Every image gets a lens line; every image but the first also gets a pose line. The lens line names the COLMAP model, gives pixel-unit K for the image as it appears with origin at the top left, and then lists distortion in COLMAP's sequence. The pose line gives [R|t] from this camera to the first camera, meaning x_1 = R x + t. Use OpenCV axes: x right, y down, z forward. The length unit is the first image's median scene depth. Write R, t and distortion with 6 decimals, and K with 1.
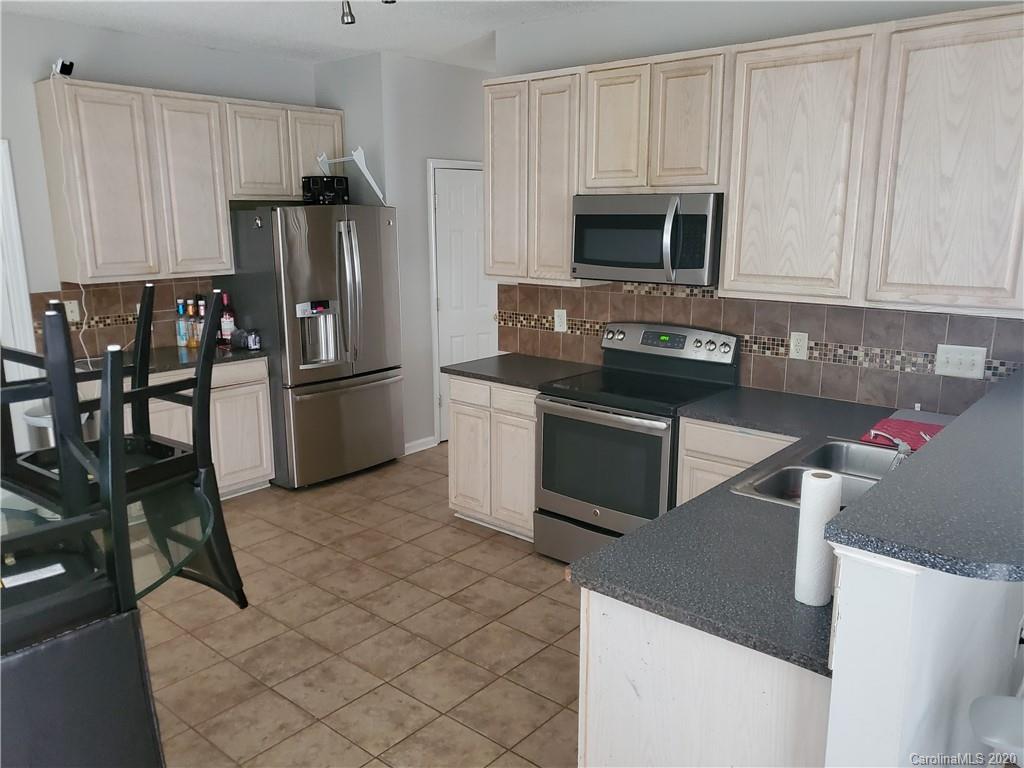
lens RADIAL K [[794.3, 0, 512.0], [0, 794.3, 384.0], [0, 0, 1]] dist [0.063572, -0.086791]
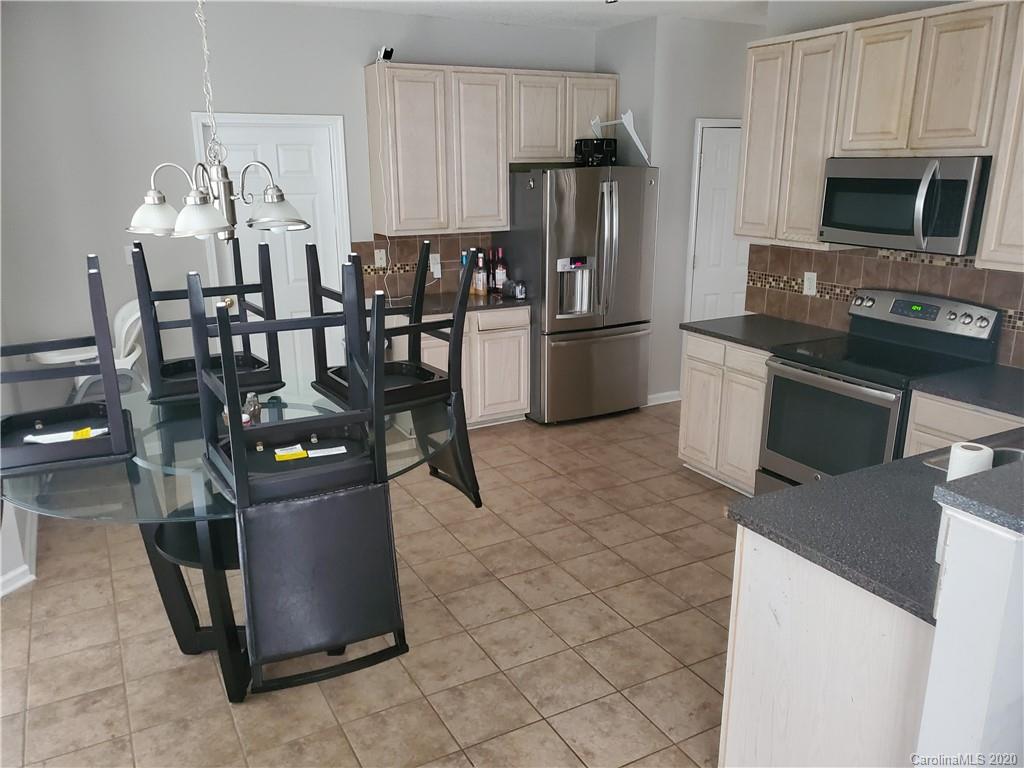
lens RADIAL K [[803.2, 0, 512.0], [0, 803.2, 384.0], [0, 0, 1]] dist [0.112296, -0.119534]
pose [[0.935434, 0.091148, -0.341549, 0.082478], [-0.071632, 0.995017, 0.069350, -0.000318], [0.346168, -0.040407, 0.937302, -0.095653]]
